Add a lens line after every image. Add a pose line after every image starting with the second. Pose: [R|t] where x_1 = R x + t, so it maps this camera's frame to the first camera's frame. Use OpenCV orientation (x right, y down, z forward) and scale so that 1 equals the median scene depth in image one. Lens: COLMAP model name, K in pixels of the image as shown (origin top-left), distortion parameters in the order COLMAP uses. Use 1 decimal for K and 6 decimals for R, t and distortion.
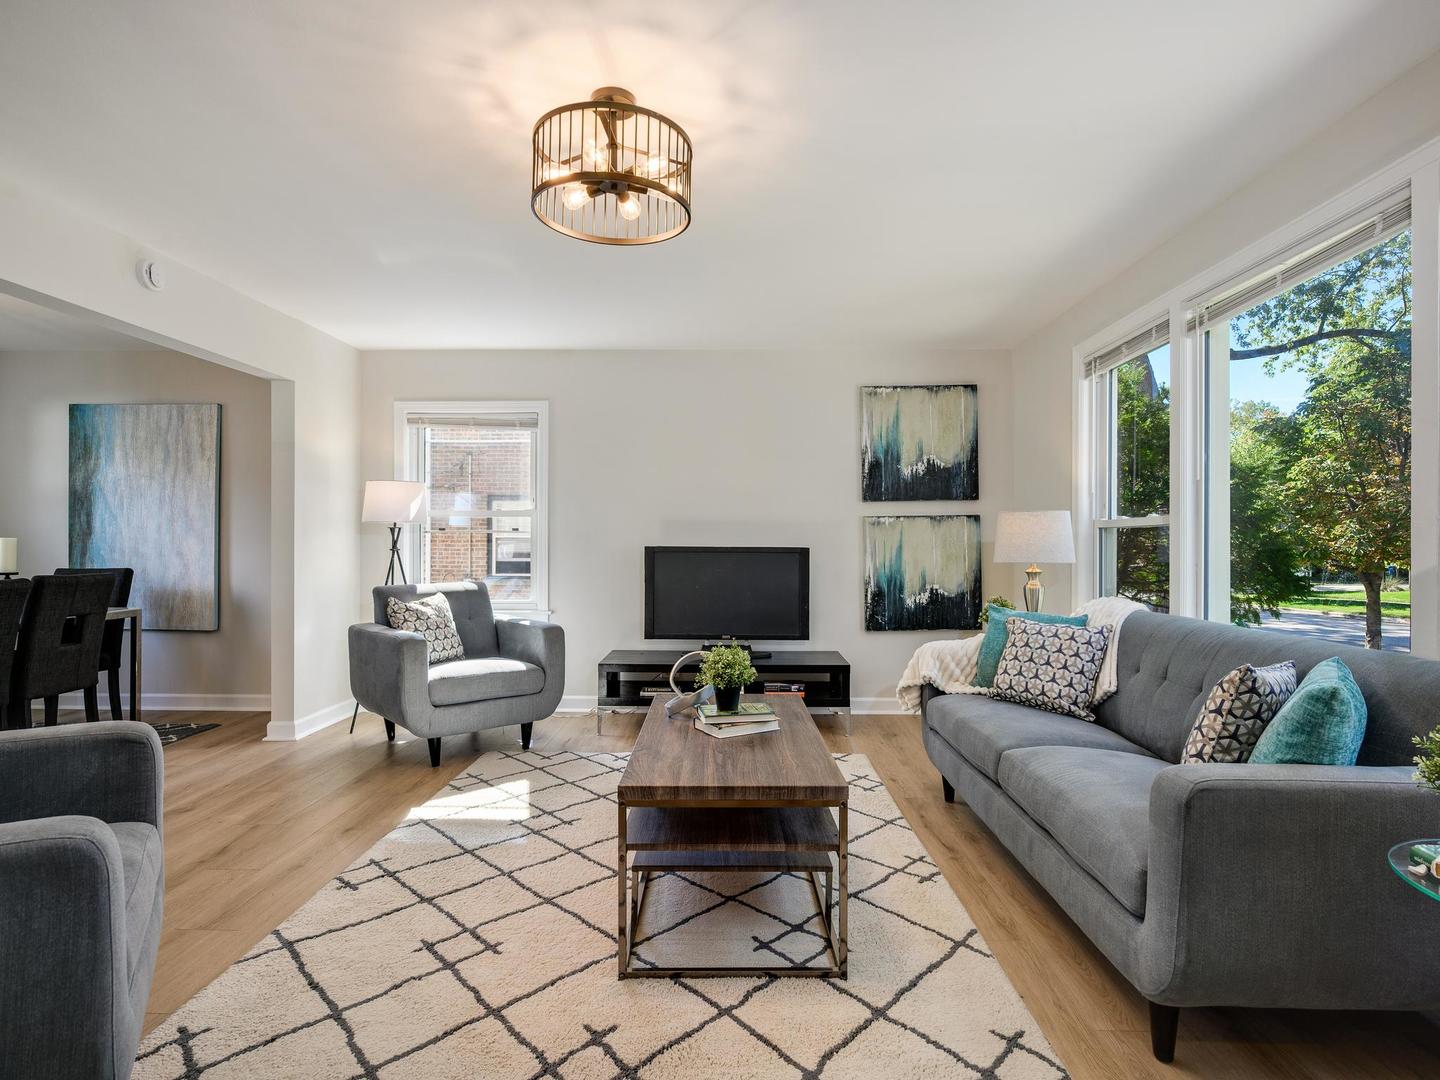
lens RADIAL K [[762.1, 0, 734.0], [0, 762.1, 540.3], [0, 0, 1]] dist [-0.006632, -0.001102]
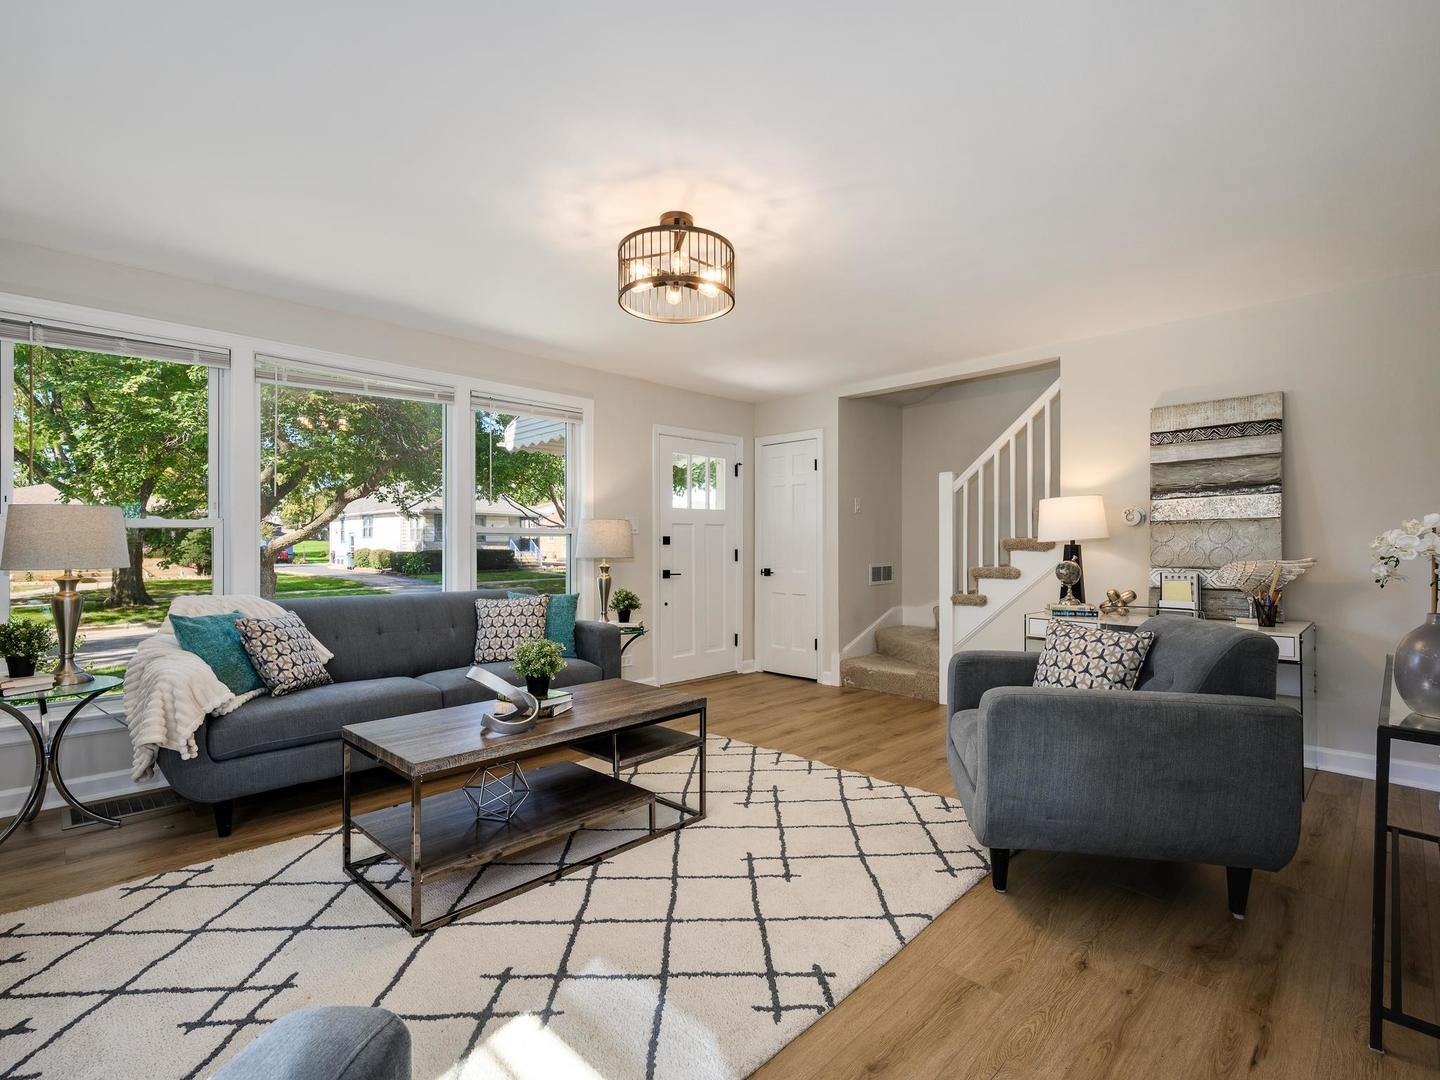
lens RADIAL K [[690.1, 0, 717.9], [0, 690.1, 533.3], [0, 0, 1]] dist [-0.002315, -0.000759]
pose [[-0.711846, 0.008003, 0.702290, -0.537049], [-0.006891, 0.999807, -0.018378, 0.001254], [-0.702302, -0.017921, -0.711654, 0.911103]]
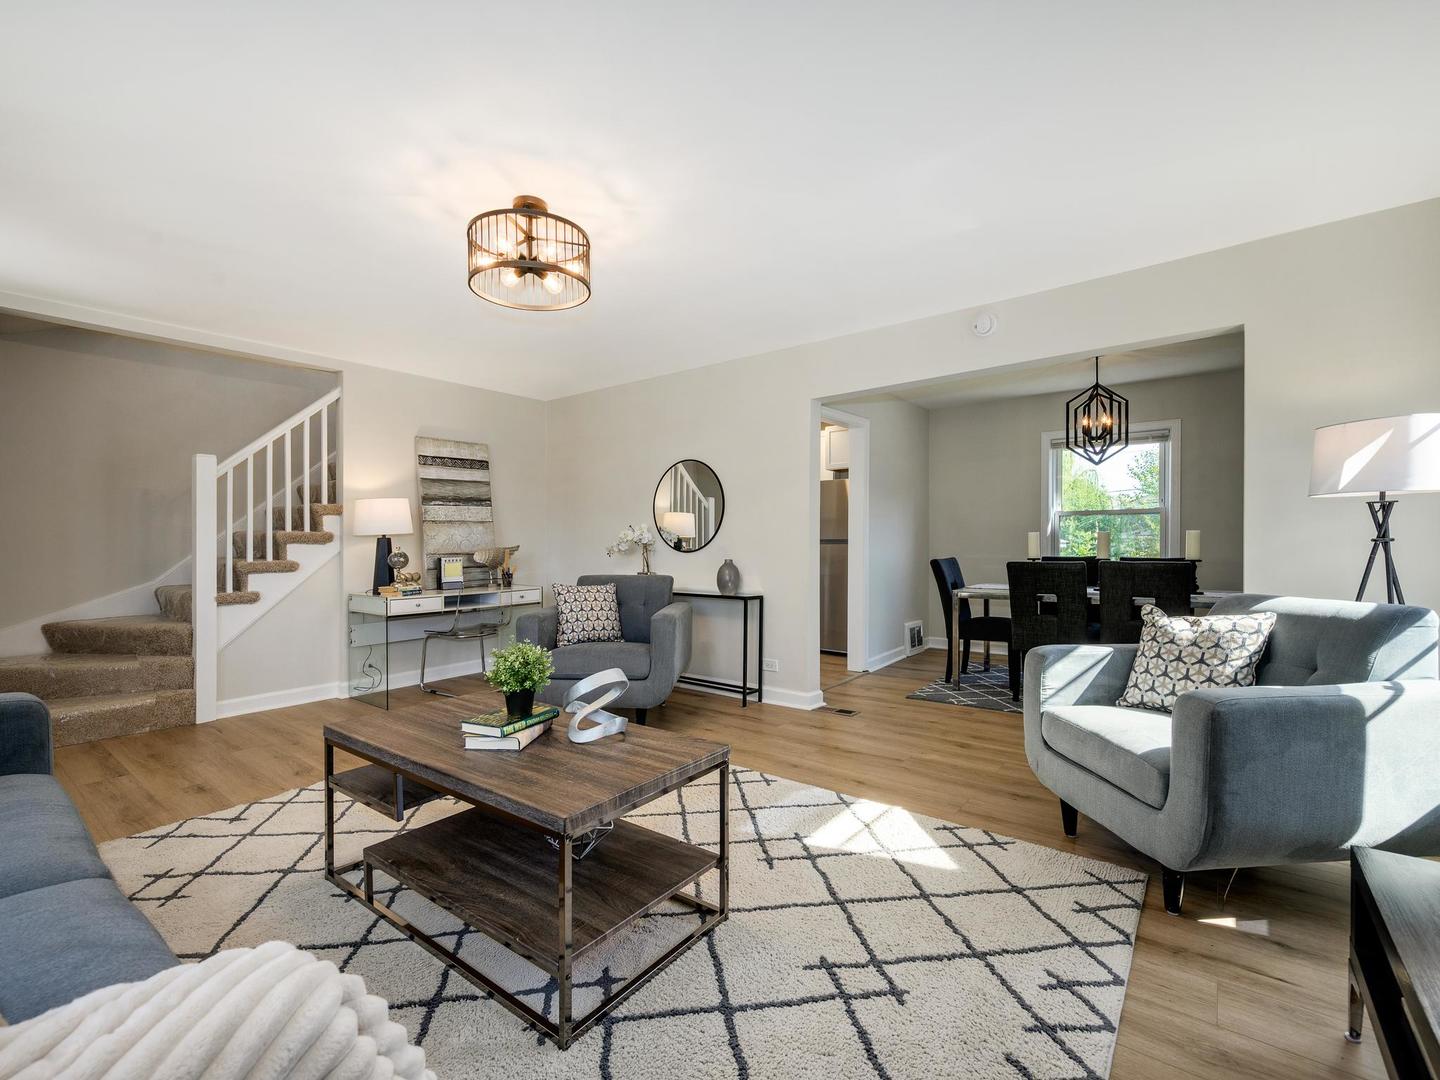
lens RADIAL K [[637.1, 0, 725.6], [0, 637.1, 541.4], [0, 0, 1]] dist [-0.000935, 0.000089]
pose [[-0.609672, 0.000032, -0.792654, 0.262502], [0.008689, 0.999940, -0.006643, 0.013892], [0.792606, -0.010938, -0.609636, 0.982507]]
